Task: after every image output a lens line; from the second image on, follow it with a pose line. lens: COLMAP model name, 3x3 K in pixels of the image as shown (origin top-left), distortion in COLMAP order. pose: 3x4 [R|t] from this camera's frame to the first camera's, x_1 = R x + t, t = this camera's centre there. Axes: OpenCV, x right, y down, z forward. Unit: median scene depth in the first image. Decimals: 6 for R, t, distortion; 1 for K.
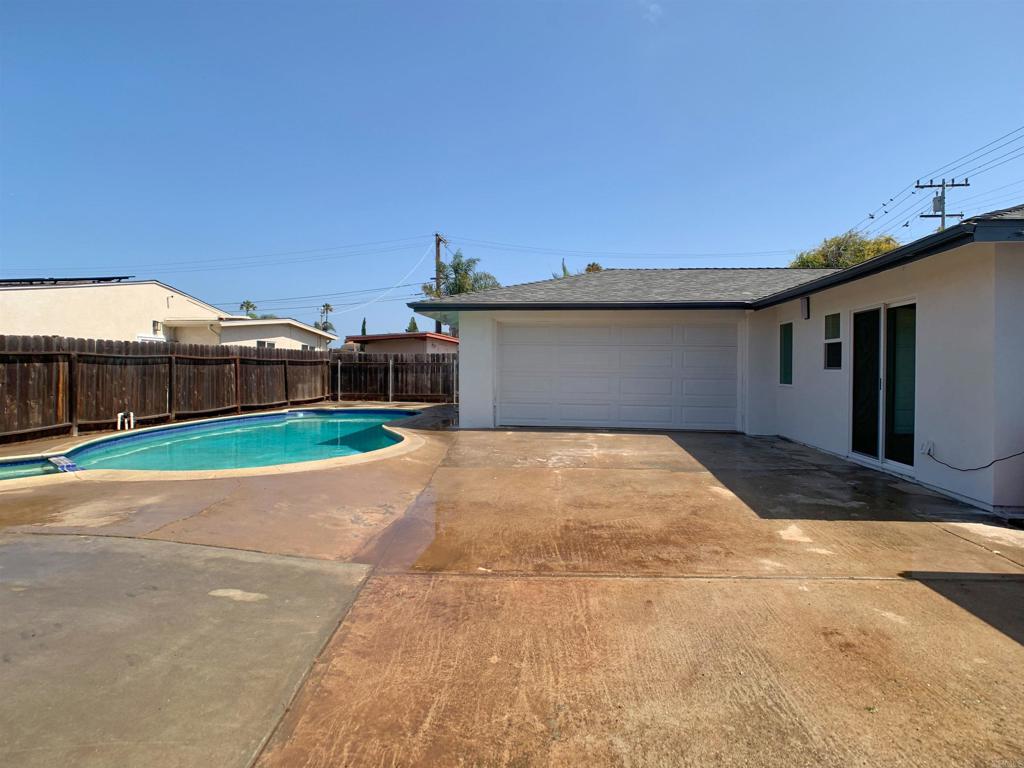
lens RADIAL K [[529.4, 0, 519.6], [0, 529.4, 371.8], [0, 0, 1]] dist [-0.055823, 0.028132]
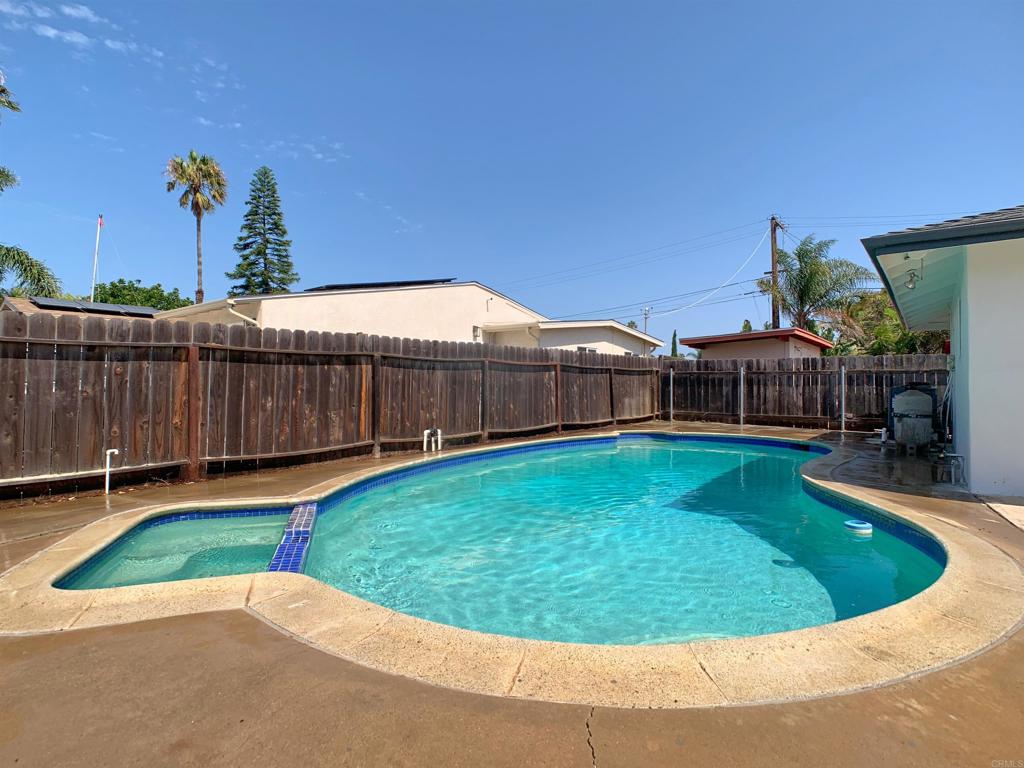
lens RADIAL K [[524.2, 0, 521.1], [0, 524.2, 375.1], [0, 0, 1]] dist [-0.020132, 0.000196]
pose [[0.849728, -0.006641, -0.527179, -0.195563], [-0.006839, 0.999698, -0.023618, 0.011669], [0.527176, 0.023675, 0.849426, 0.341825]]
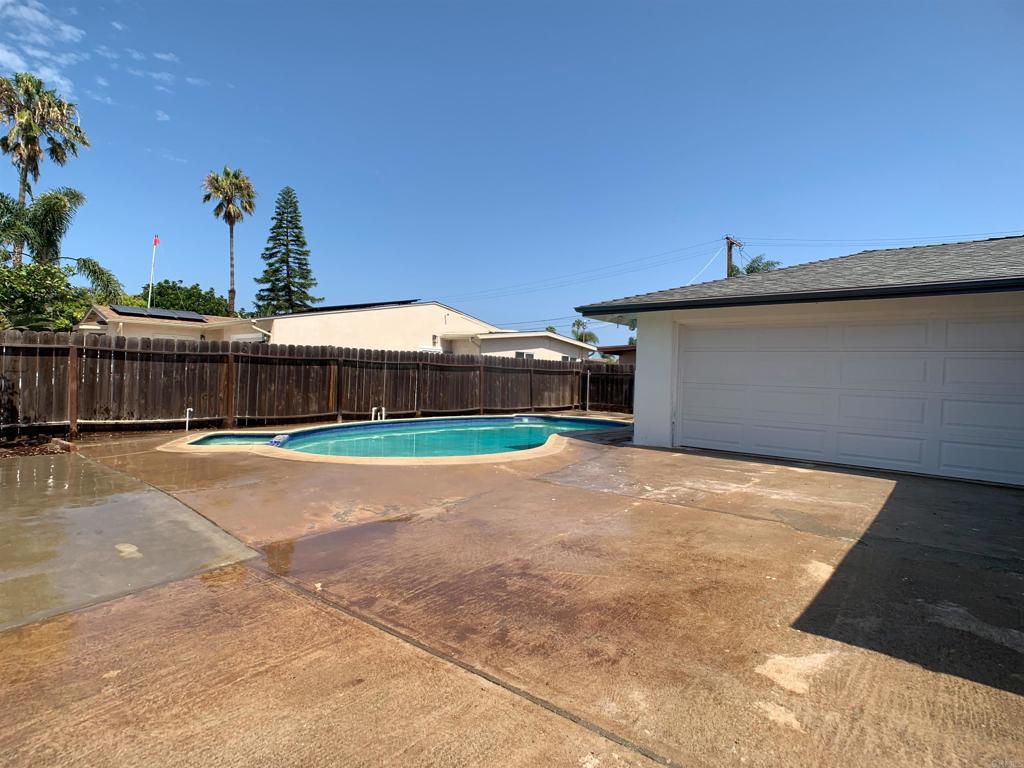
lens RADIAL K [[525.1, 0, 521.0], [0, 525.1, 381.1], [0, 0, 1]] dist [-0.001171, -0.024353]
pose [[0.823733, 0.025318, -0.566413, 0.210055], [-0.031257, 0.999511, -0.000780, 0.005379], [0.566116, 0.018347, 0.824121, 0.133734]]
